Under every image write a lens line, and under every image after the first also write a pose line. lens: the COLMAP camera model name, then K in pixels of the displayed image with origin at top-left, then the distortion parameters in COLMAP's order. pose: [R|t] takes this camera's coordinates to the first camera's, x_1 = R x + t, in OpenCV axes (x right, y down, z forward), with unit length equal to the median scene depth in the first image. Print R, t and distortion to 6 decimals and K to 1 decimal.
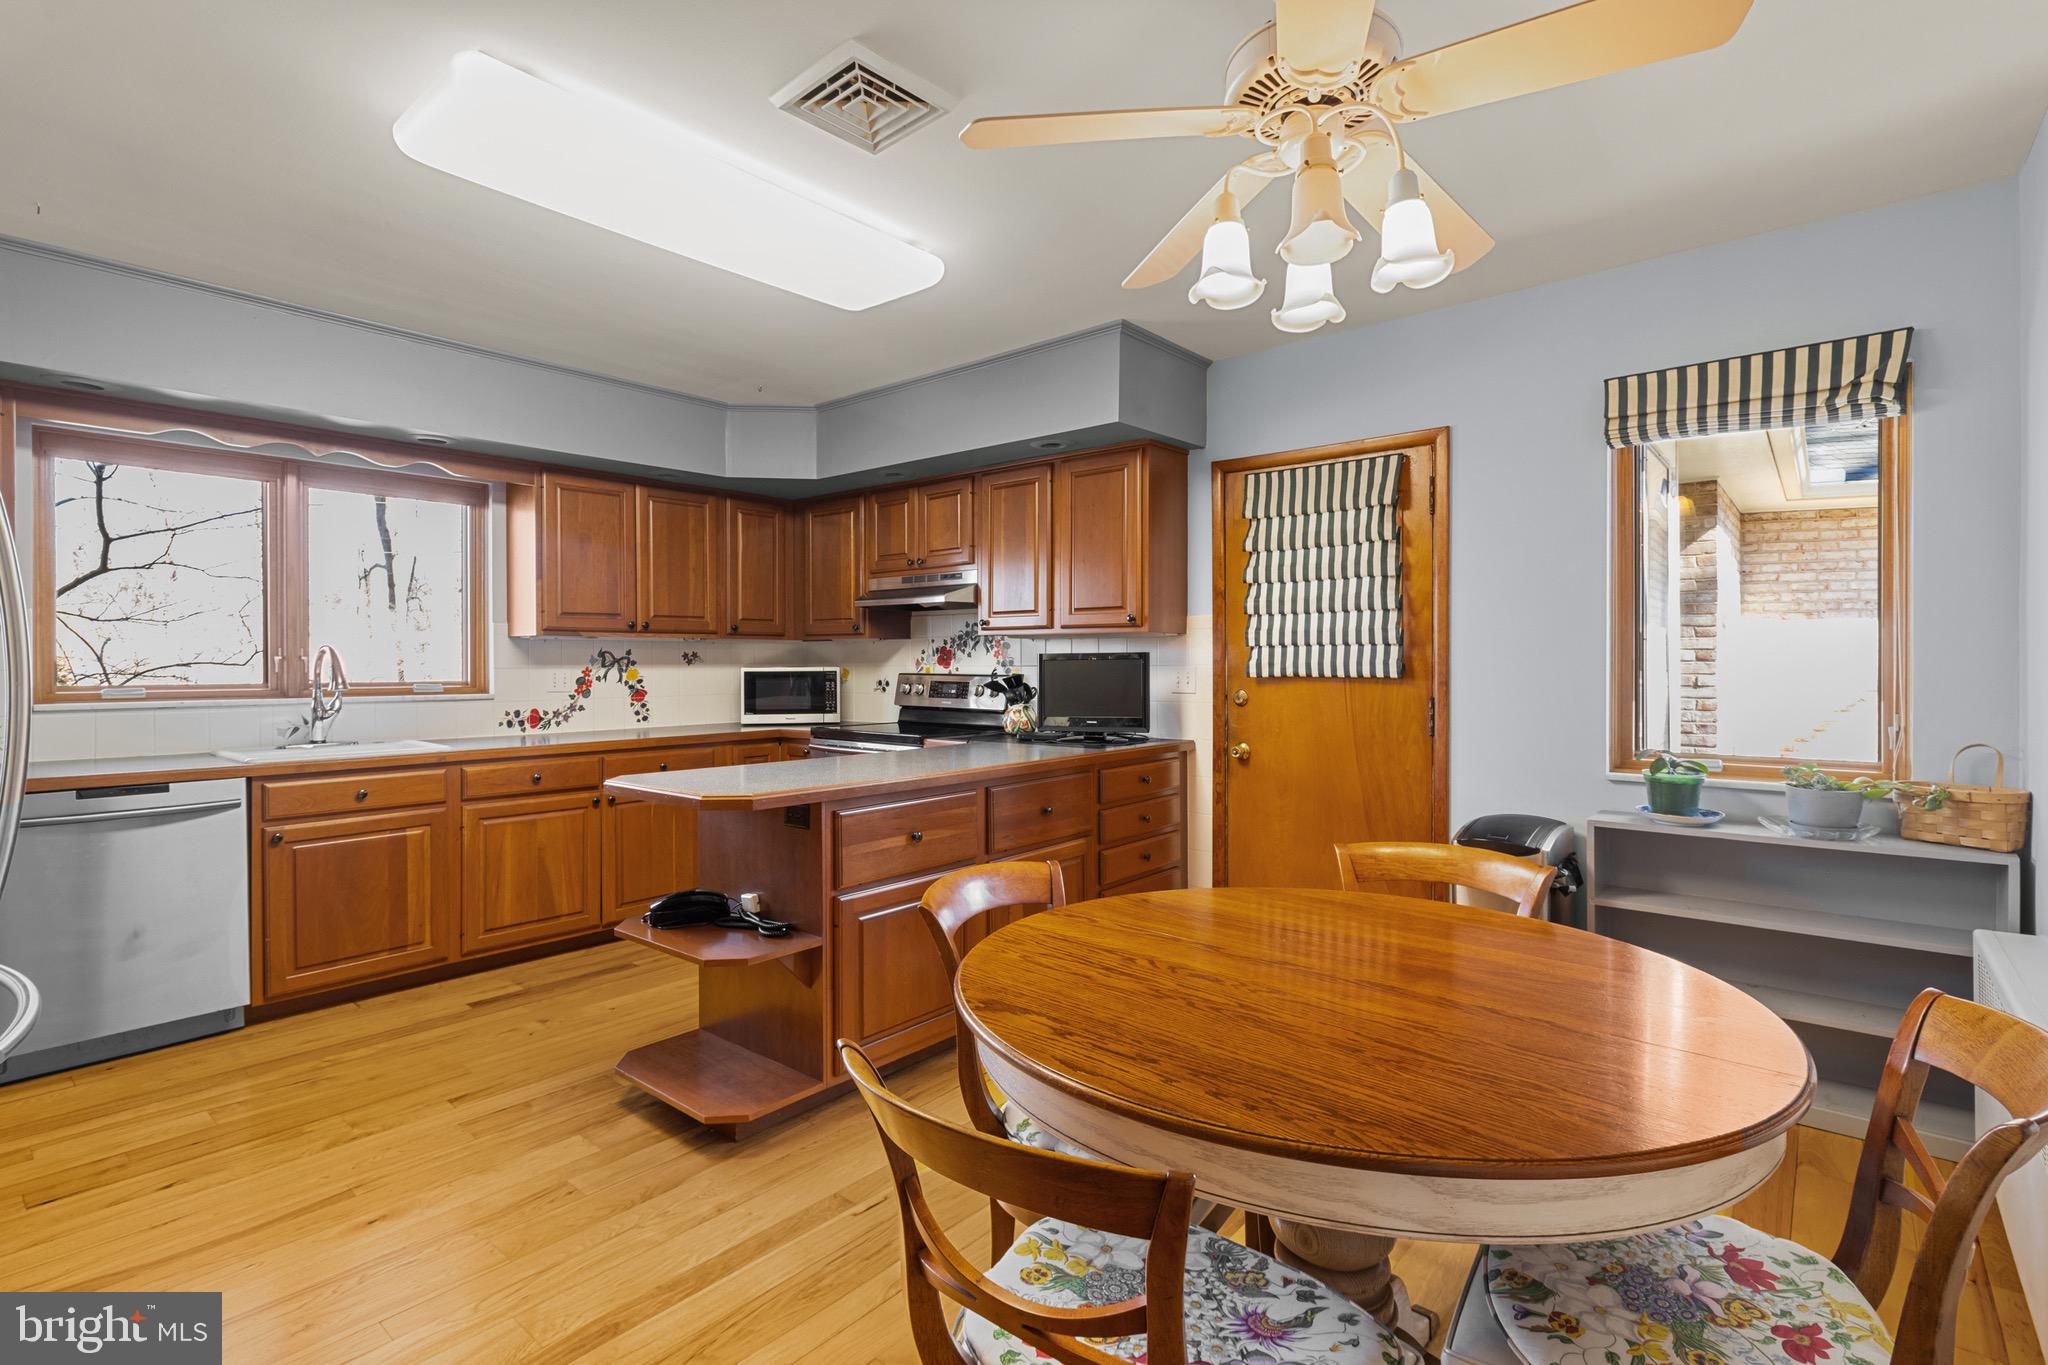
lens RADIAL K [[951.3, 0, 1025.0], [0, 951.3, 671.1], [0, 0, 1]] dist [-0.001173, -0.000583]
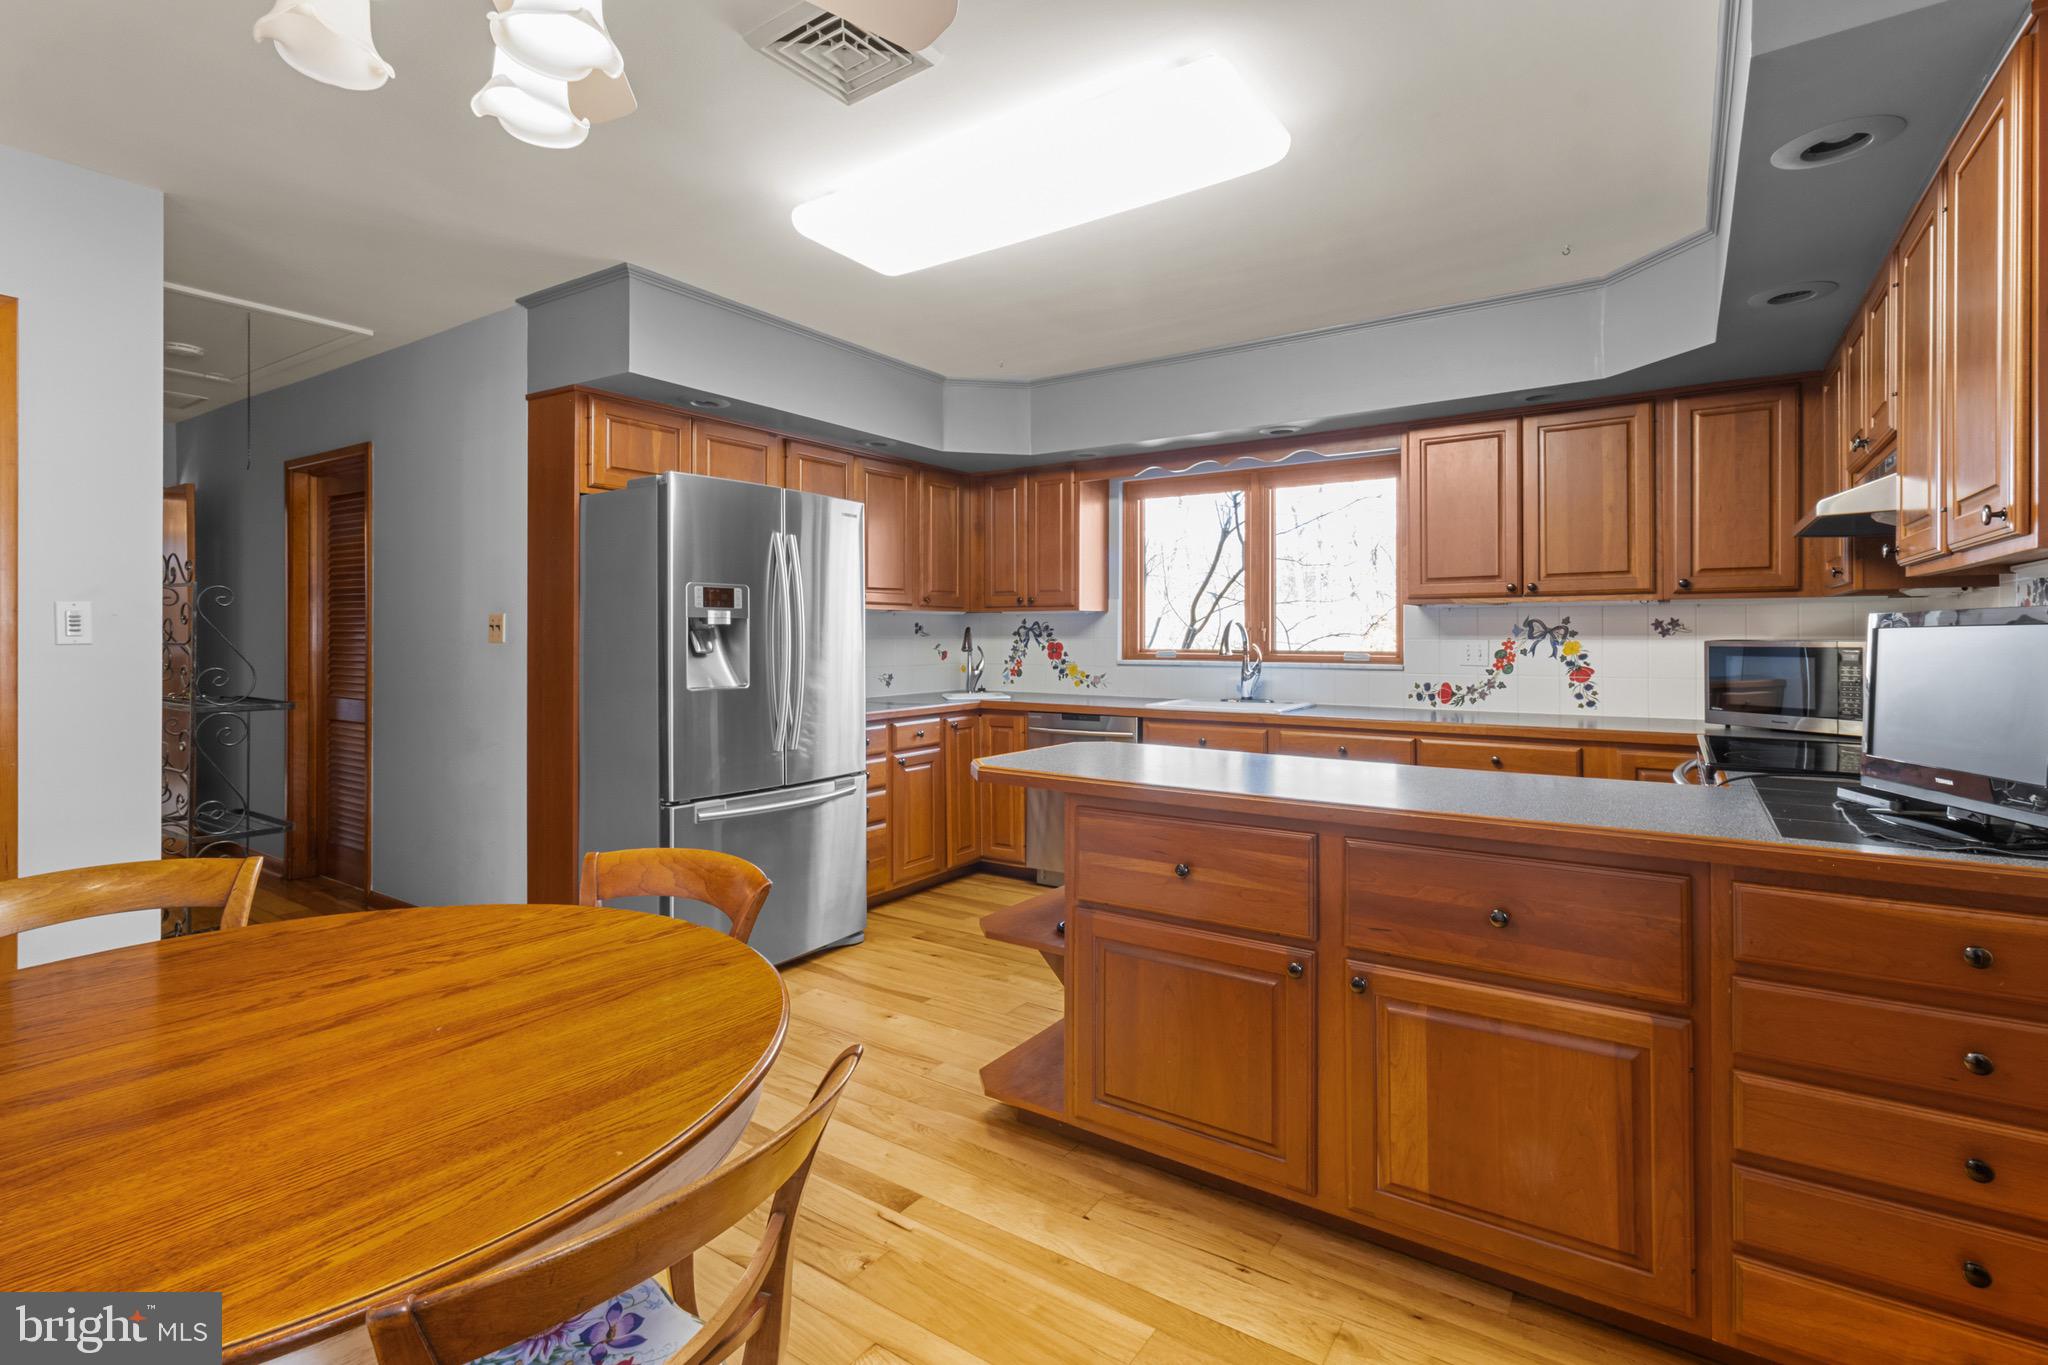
lens RADIAL K [[951.3, 0, 1029.7], [0, 951.3, 639.1], [0, 0, 1]] dist [-0.001173, -0.000583]
pose [[0.106058, 0.004788, -0.994348, 0.364186], [-0.007995, 0.999960, 0.003962, -0.003670], [0.994328, 0.007530, 0.106092, 0.488494]]
